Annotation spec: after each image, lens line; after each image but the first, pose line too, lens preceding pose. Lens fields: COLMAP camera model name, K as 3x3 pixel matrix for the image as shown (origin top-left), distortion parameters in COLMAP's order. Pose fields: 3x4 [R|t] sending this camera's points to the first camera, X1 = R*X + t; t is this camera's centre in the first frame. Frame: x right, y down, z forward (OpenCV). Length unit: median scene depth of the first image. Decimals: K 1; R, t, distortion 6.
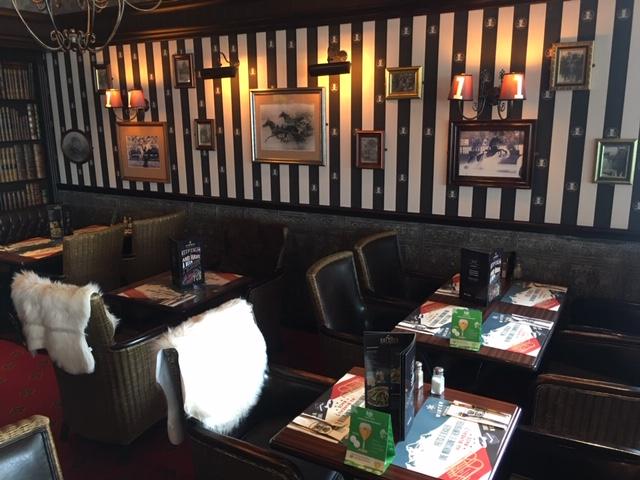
lens RADIAL K [[533.5, 0, 318.9], [0, 533.5, 242.3], [0, 0, 1]] dist [-0.002268, -0.020193]
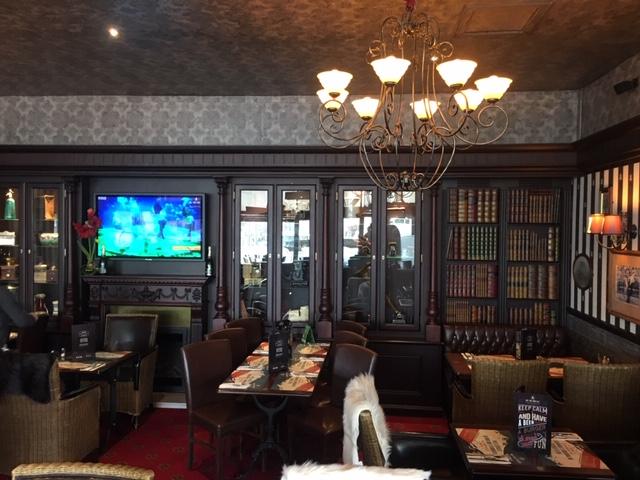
lens RADIAL K [[533.5, 0, 320.1], [0, 533.5, 242.1], [0, 0, 1]] dist [-0.002268, -0.020193]
pose [[0.394943, 0.038560, -0.917896, 0.232747], [-0.232428, 0.970809, -0.059224, -0.067258], [0.888818, 0.236735, 0.392377, 0.203630]]
